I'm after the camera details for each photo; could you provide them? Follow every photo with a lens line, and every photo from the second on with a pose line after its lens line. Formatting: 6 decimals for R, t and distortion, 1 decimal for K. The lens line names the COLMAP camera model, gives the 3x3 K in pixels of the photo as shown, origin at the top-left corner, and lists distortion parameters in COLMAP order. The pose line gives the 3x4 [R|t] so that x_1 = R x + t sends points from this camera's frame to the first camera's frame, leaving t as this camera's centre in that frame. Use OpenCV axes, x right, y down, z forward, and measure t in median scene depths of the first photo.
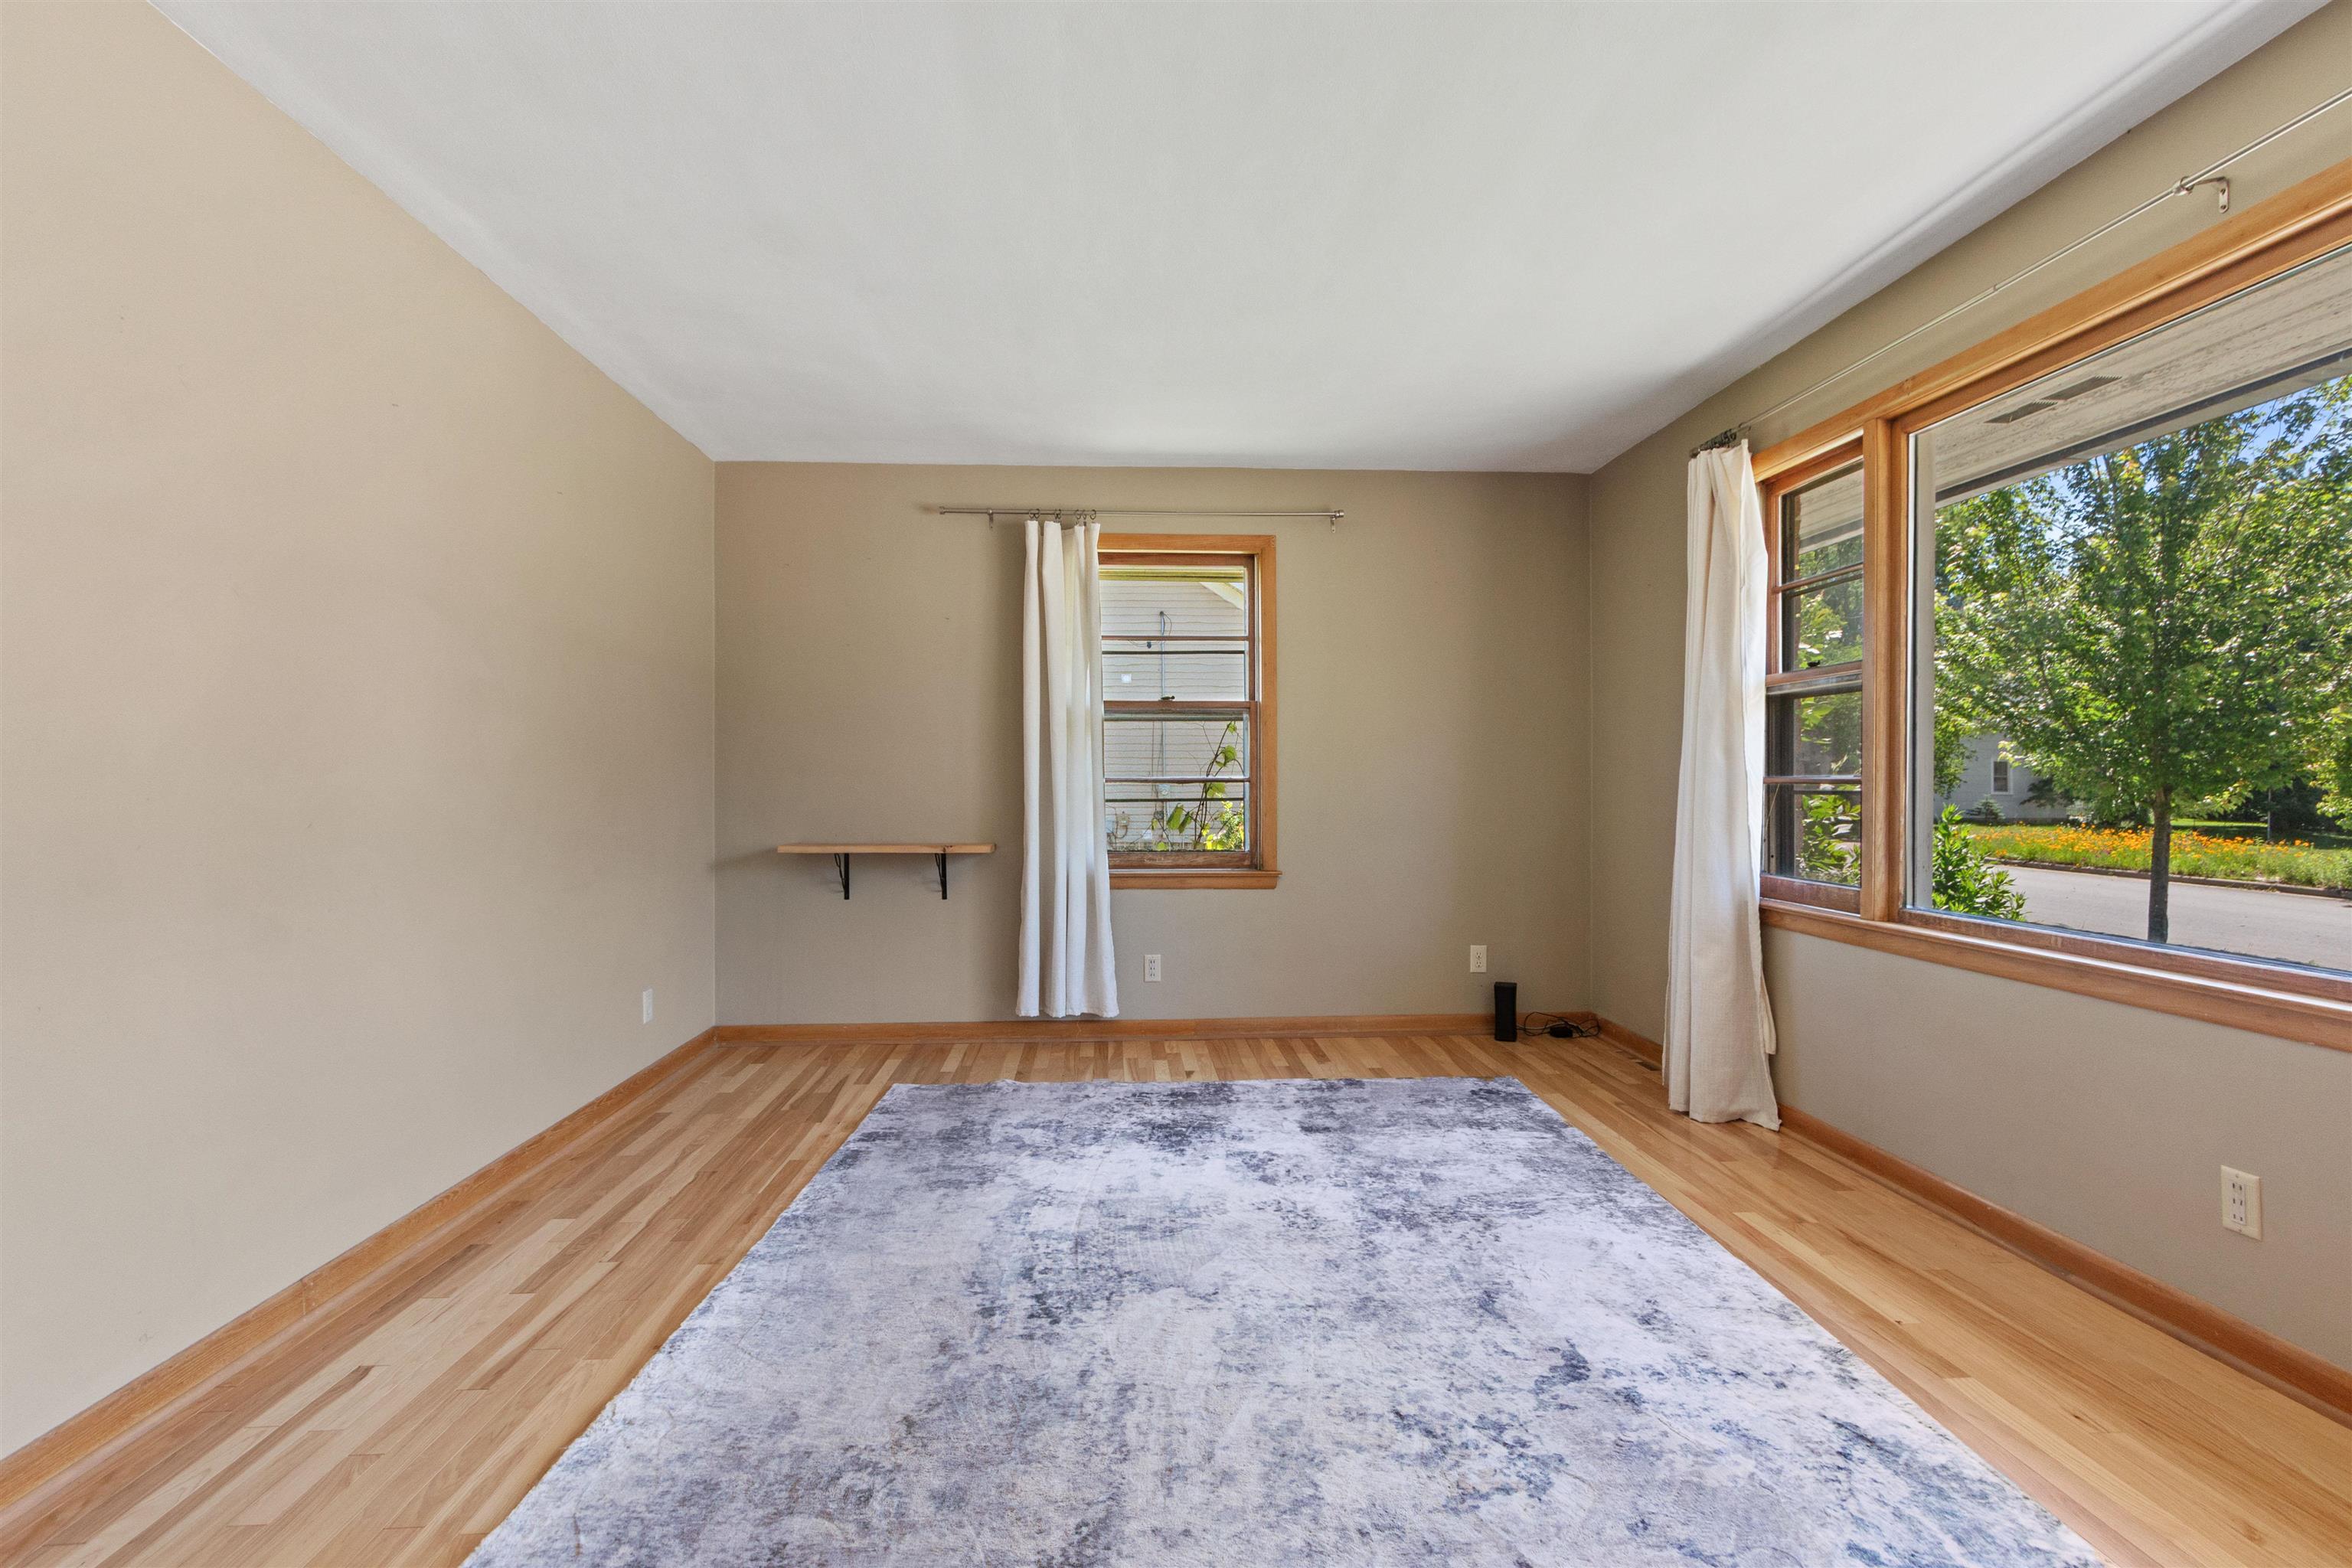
lens RADIAL K [[1102.0, 0, 1176.5], [0, 1102.0, 786.5], [0, 0, 1]] dist [-0.000163, -0.000037]
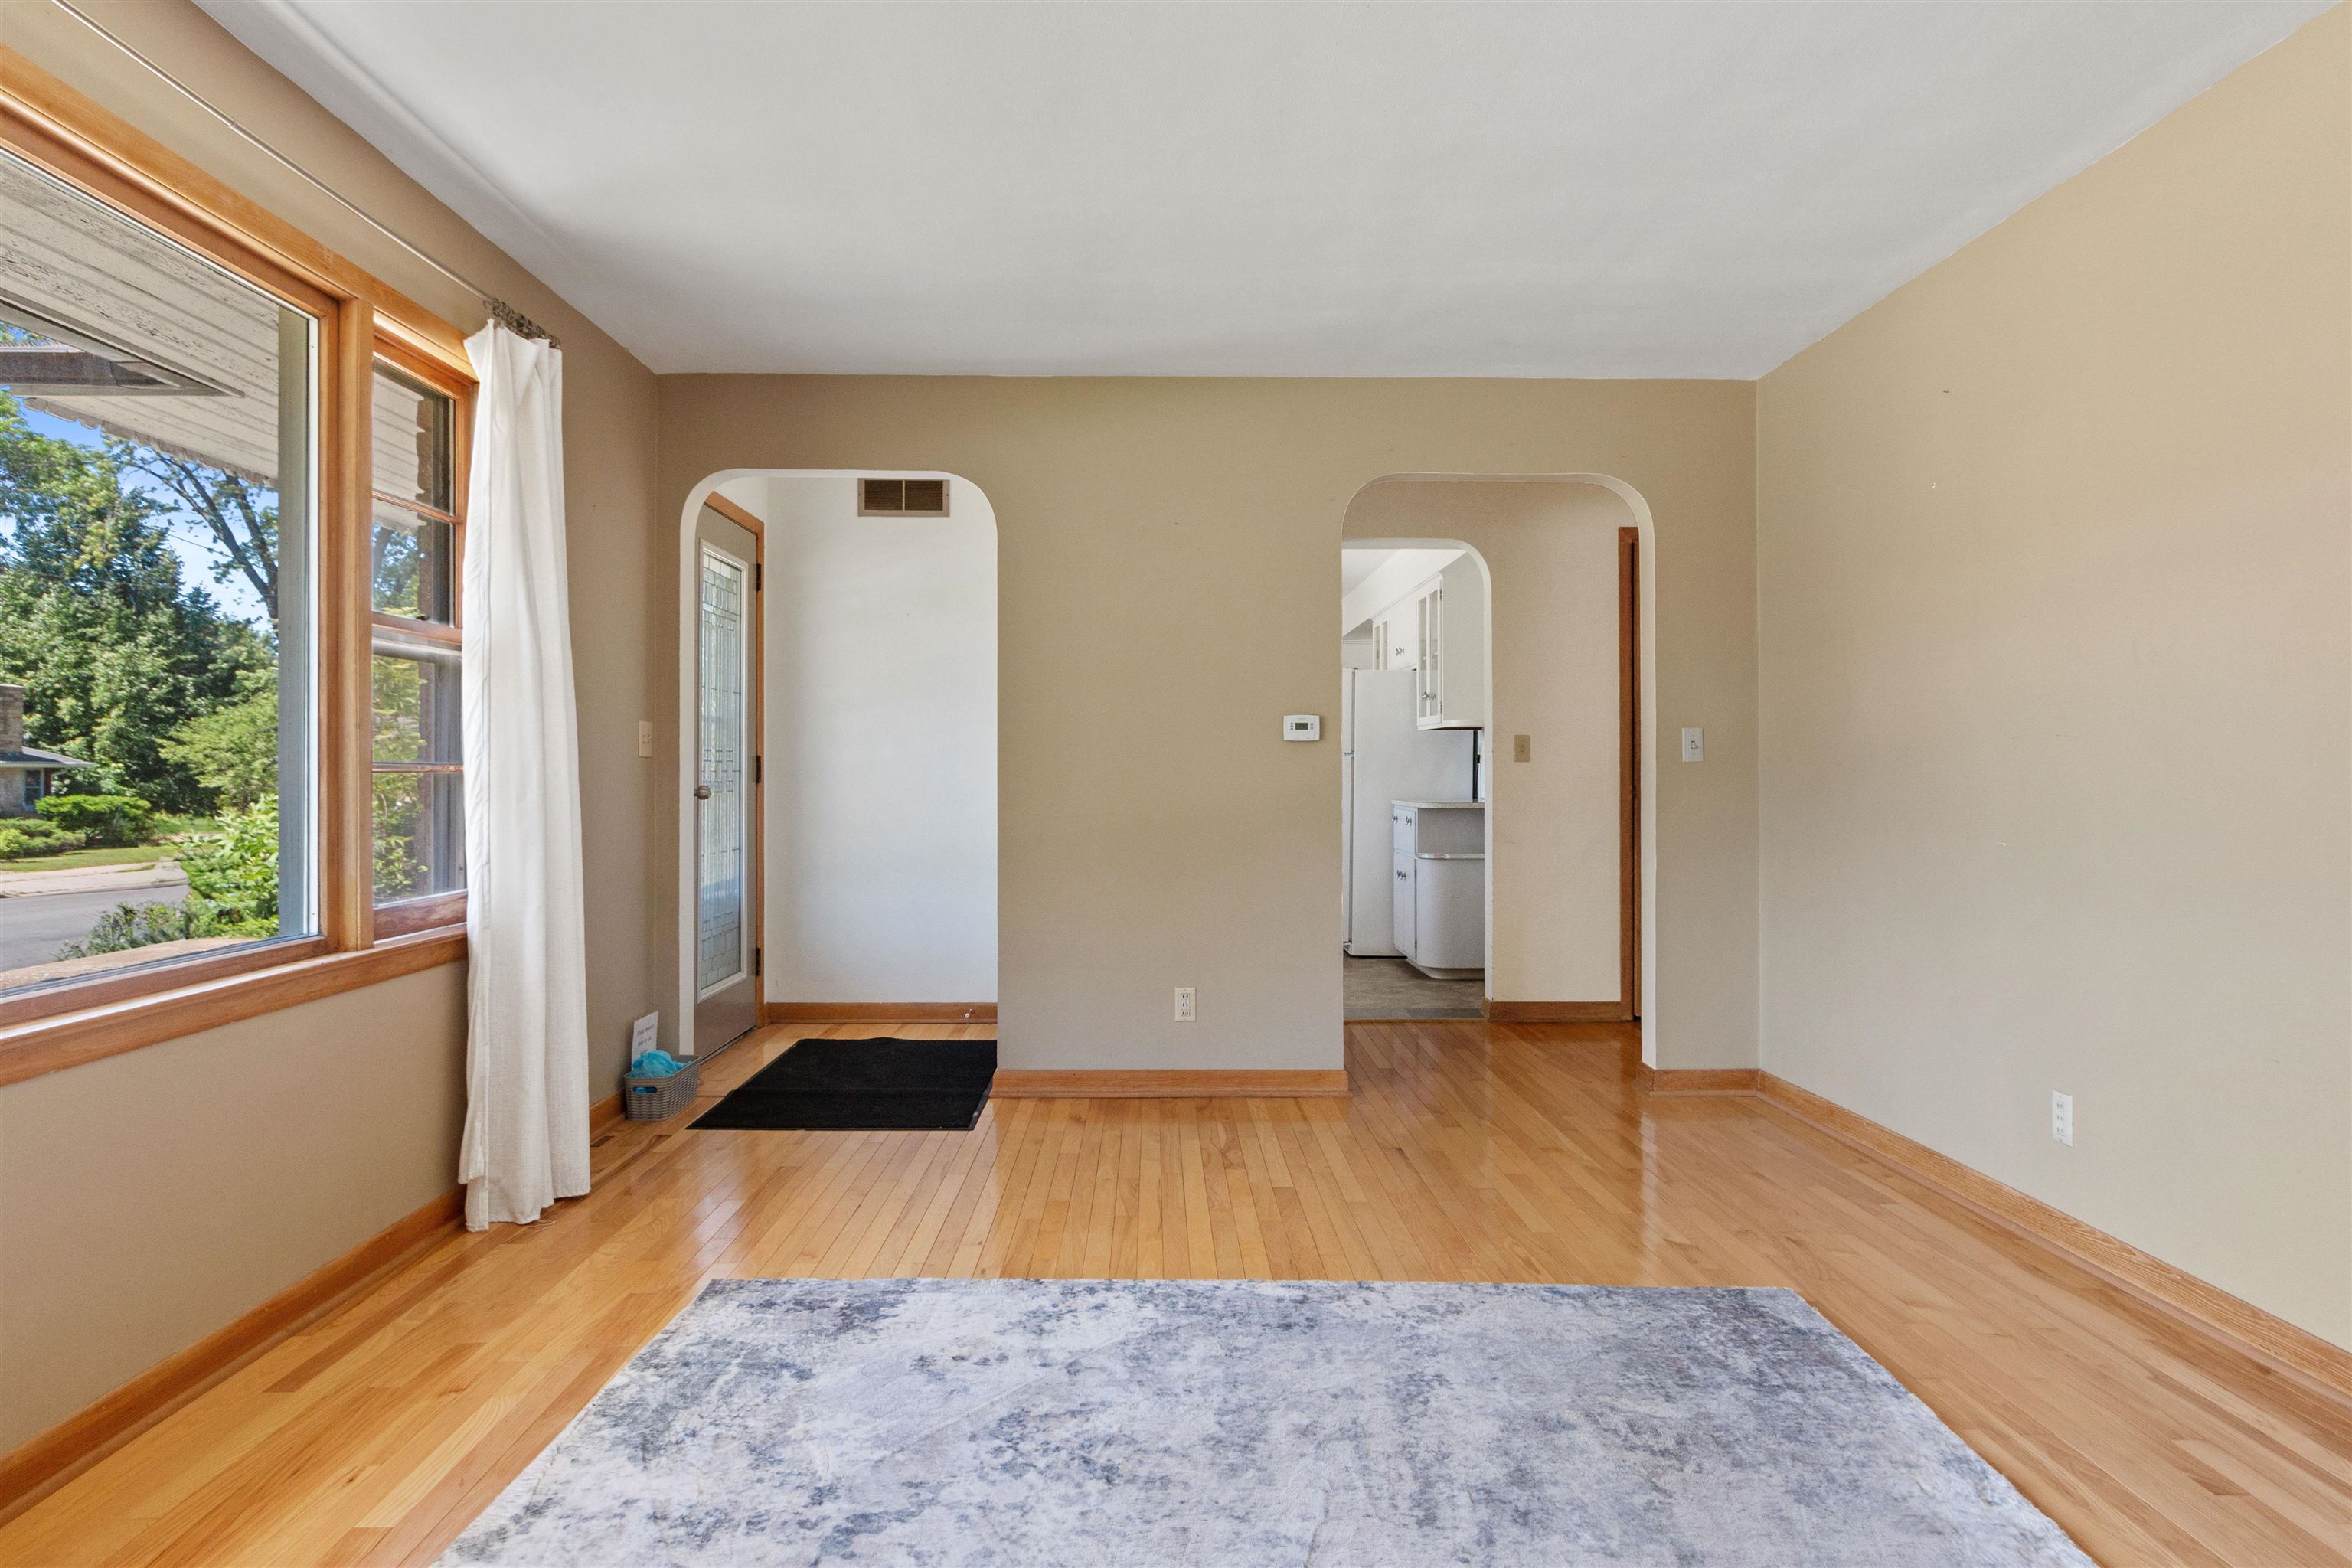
lens RADIAL K [[1511.3, 0, 1175.4], [0, 1511.3, 780.0], [0, 0, 1]] dist [0.000444, 0.000088]
pose [[-0.999434, 0.001315, 0.033608, 0.108999], [0.001535, 0.999977, 0.006531, -0.004397], [-0.033599, 0.006579, -0.999414, 2.274213]]
